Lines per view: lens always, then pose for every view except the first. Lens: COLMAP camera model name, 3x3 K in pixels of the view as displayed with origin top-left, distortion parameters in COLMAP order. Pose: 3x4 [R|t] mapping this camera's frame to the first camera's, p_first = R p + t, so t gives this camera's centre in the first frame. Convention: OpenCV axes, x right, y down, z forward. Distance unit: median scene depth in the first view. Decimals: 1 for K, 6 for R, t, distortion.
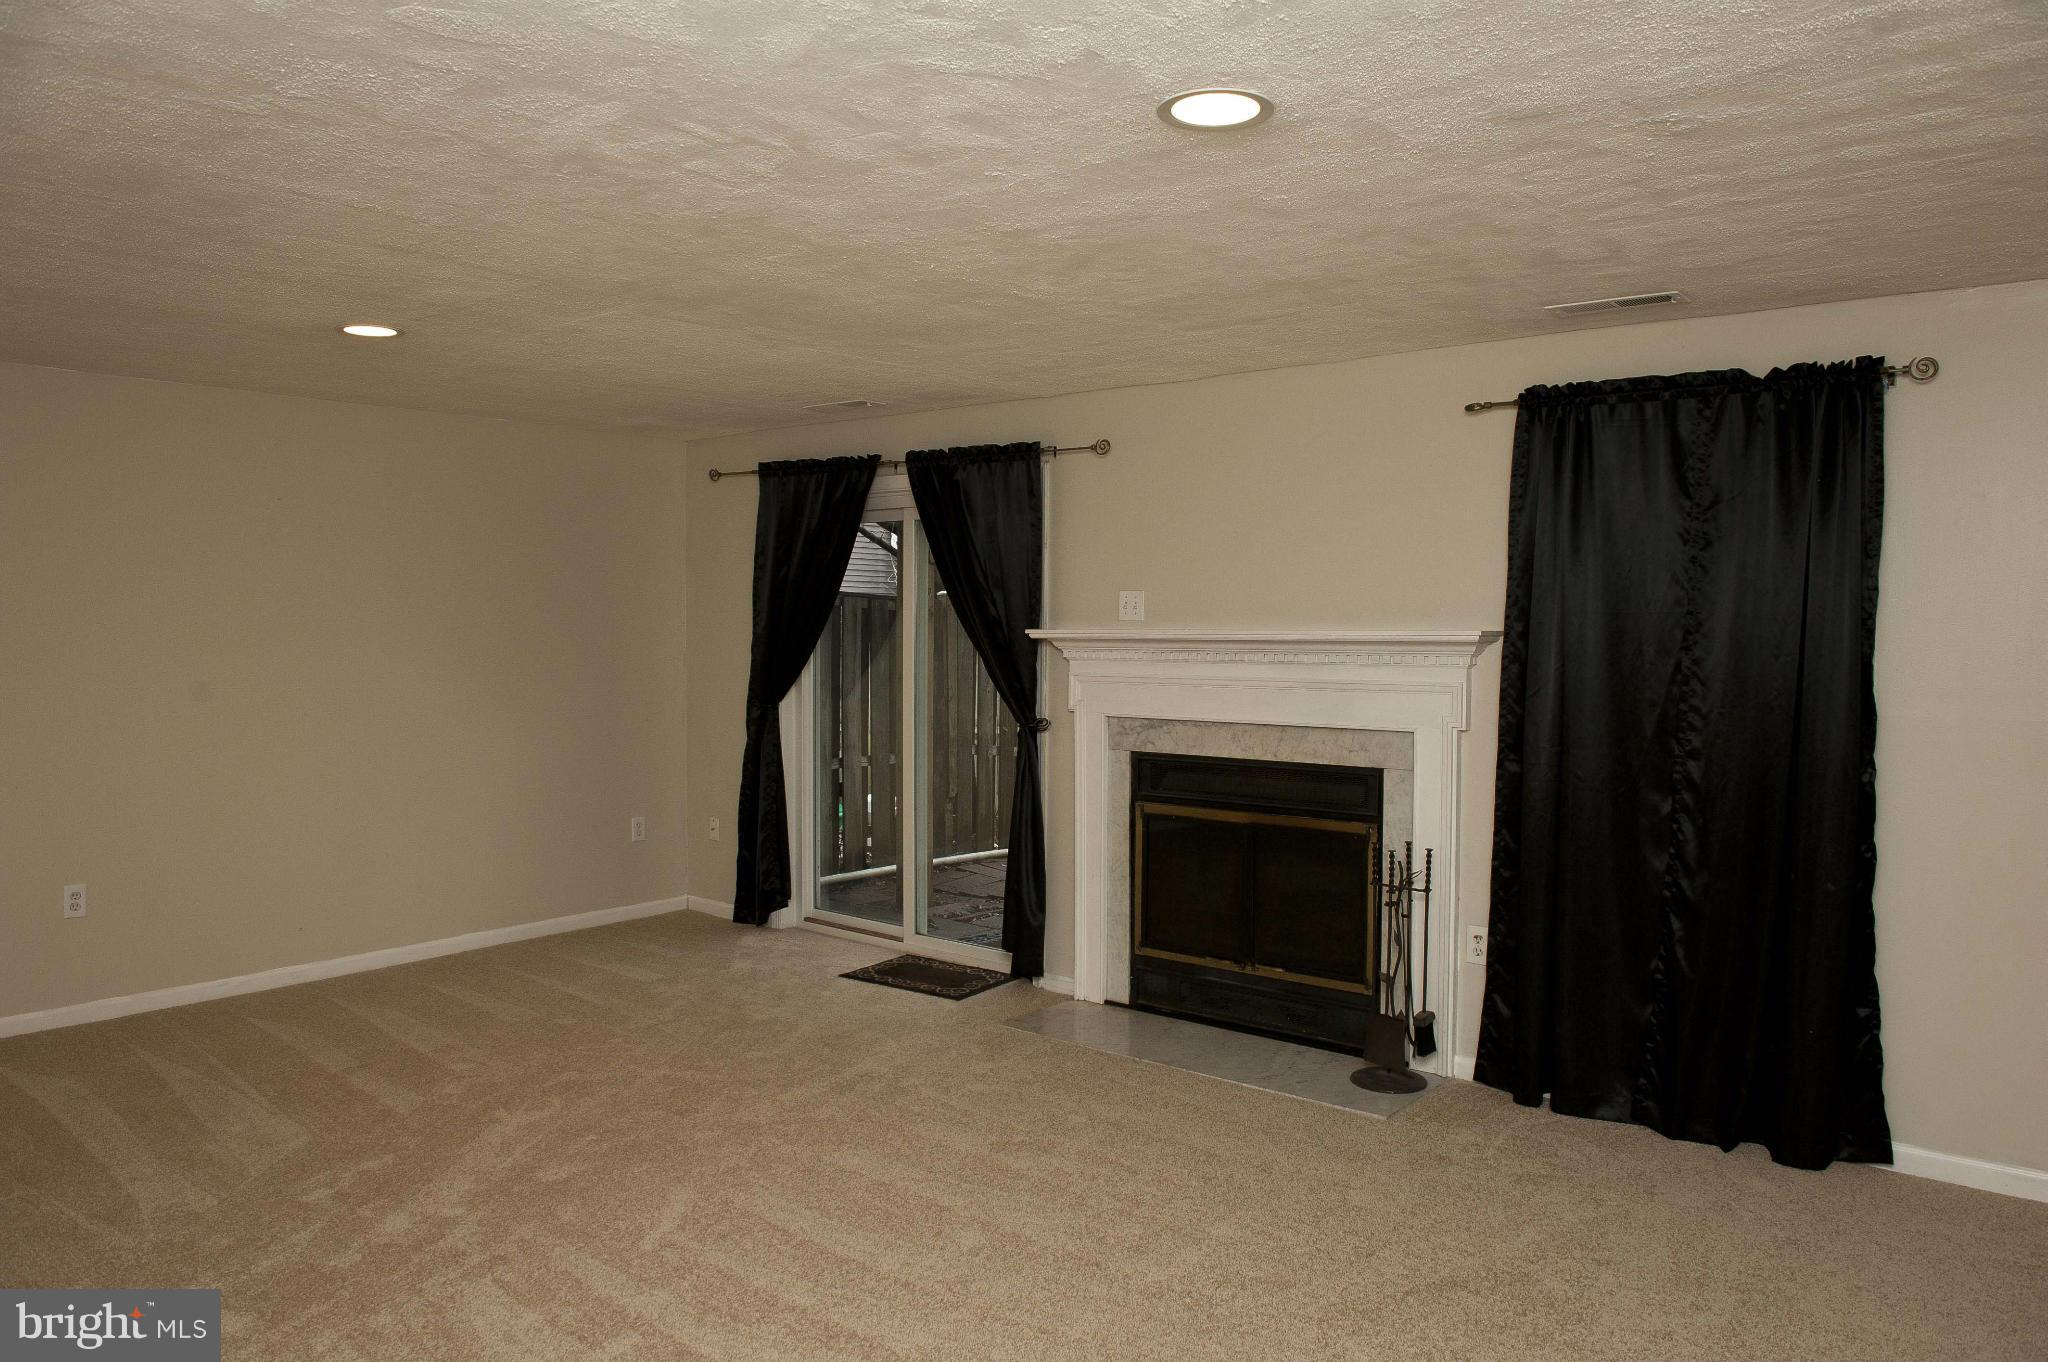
lens RADIAL K [[1389.7, 0, 1021.7], [0, 1389.7, 686.0], [0, 0, 1]] dist [-0.049533, -0.005527]
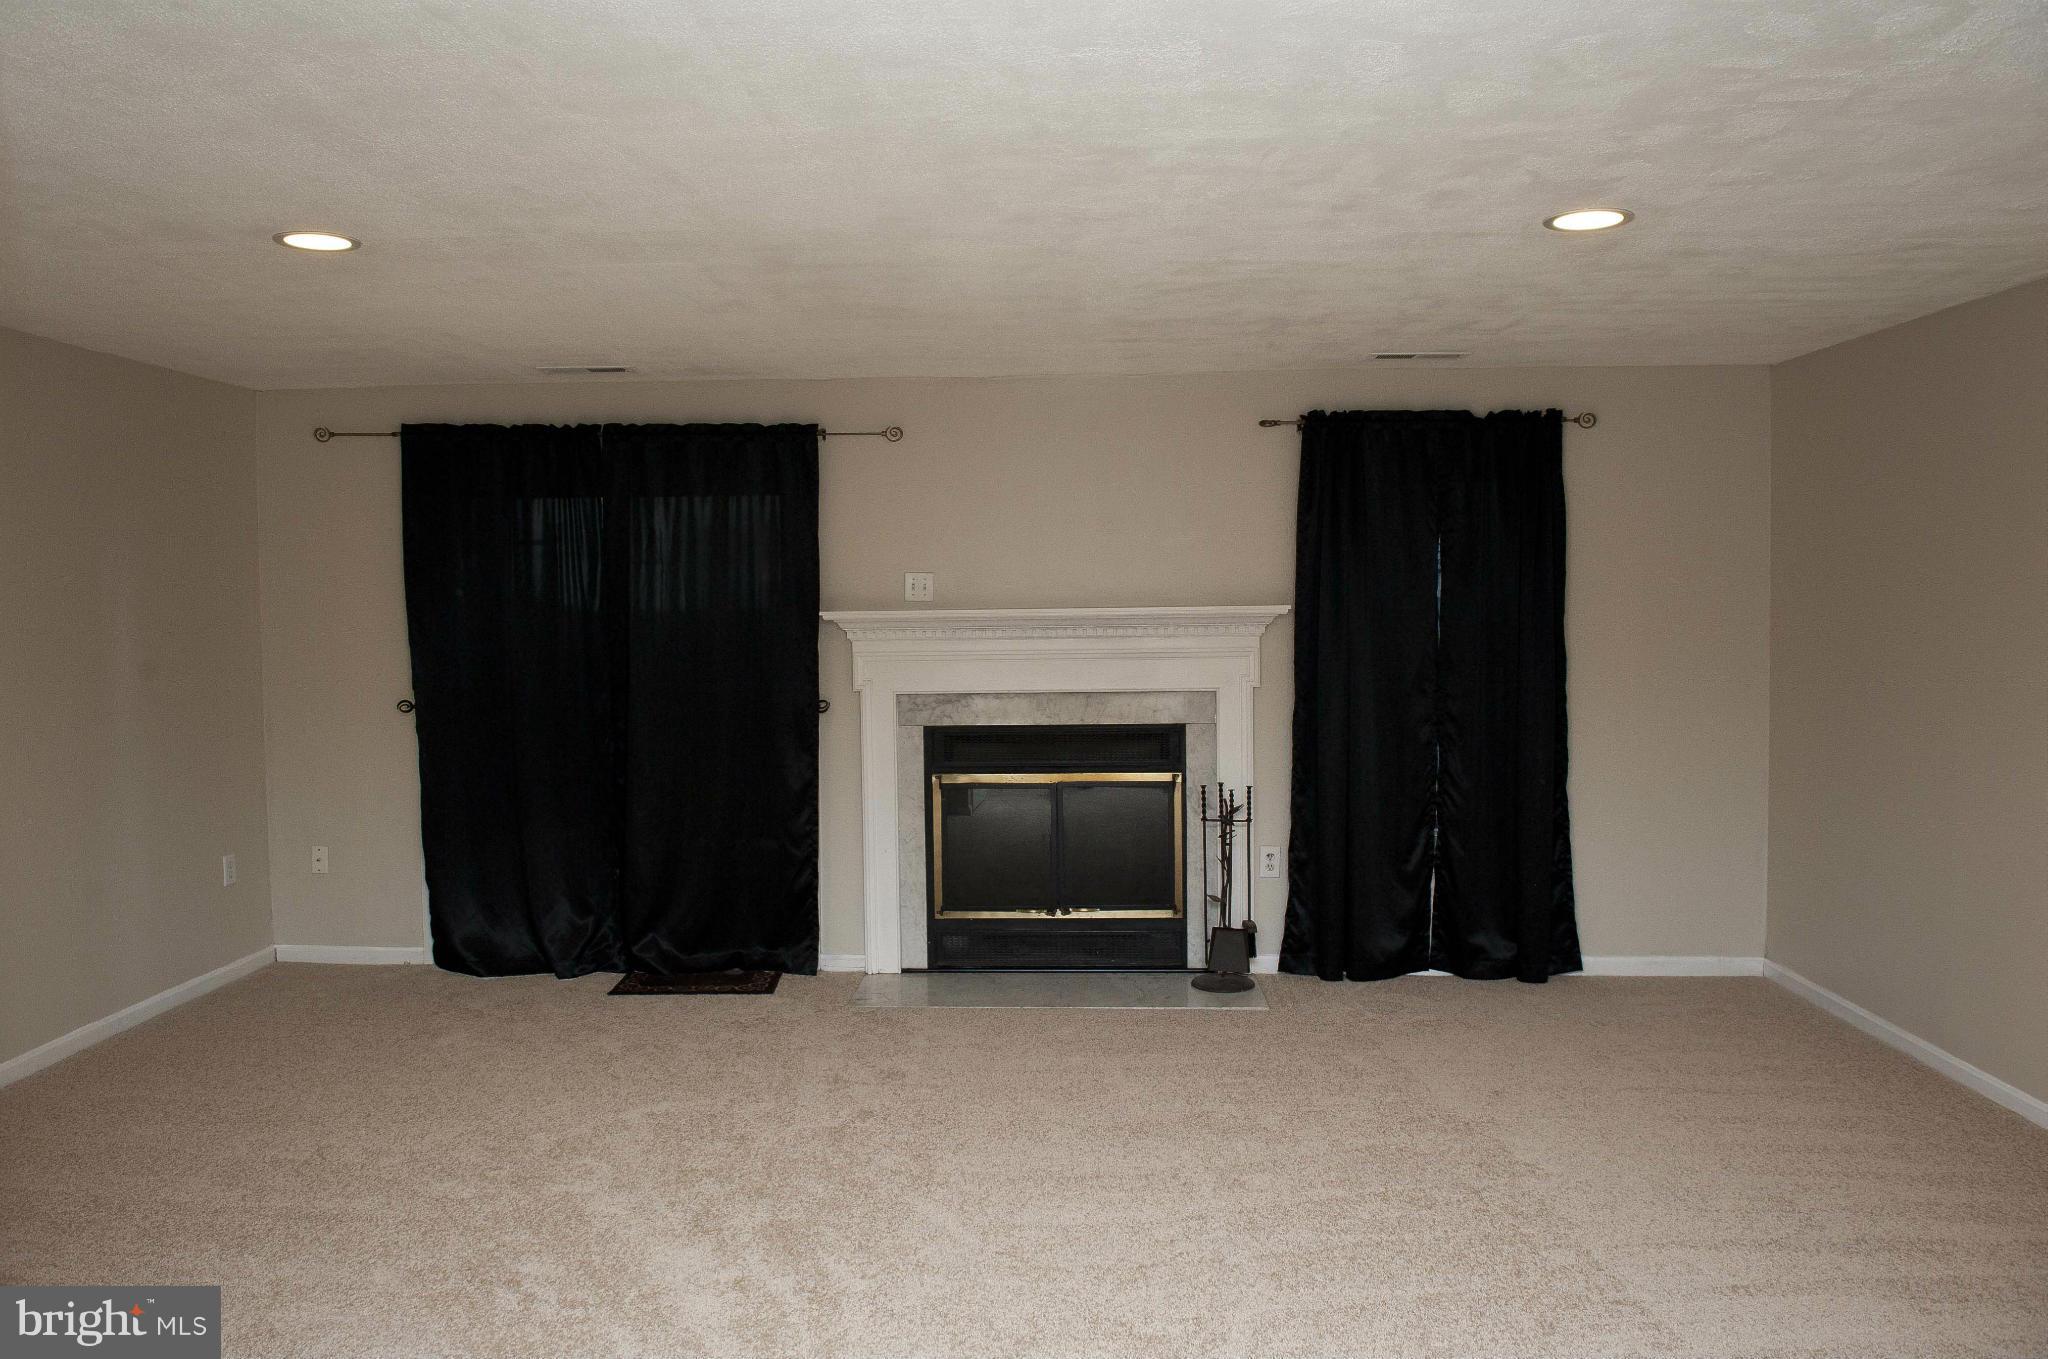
lens RADIAL K [[1458.2, 0, 1024.0], [0, 1458.2, 679.5], [0, 0, 1]] dist [-0.050467, -0.001487]
pose [[0.808007, -0.041983, 0.587675, -0.535521], [0.039090, 0.999080, 0.017628, -0.004954], [-0.587875, 0.008728, 0.808905, 0.073271]]
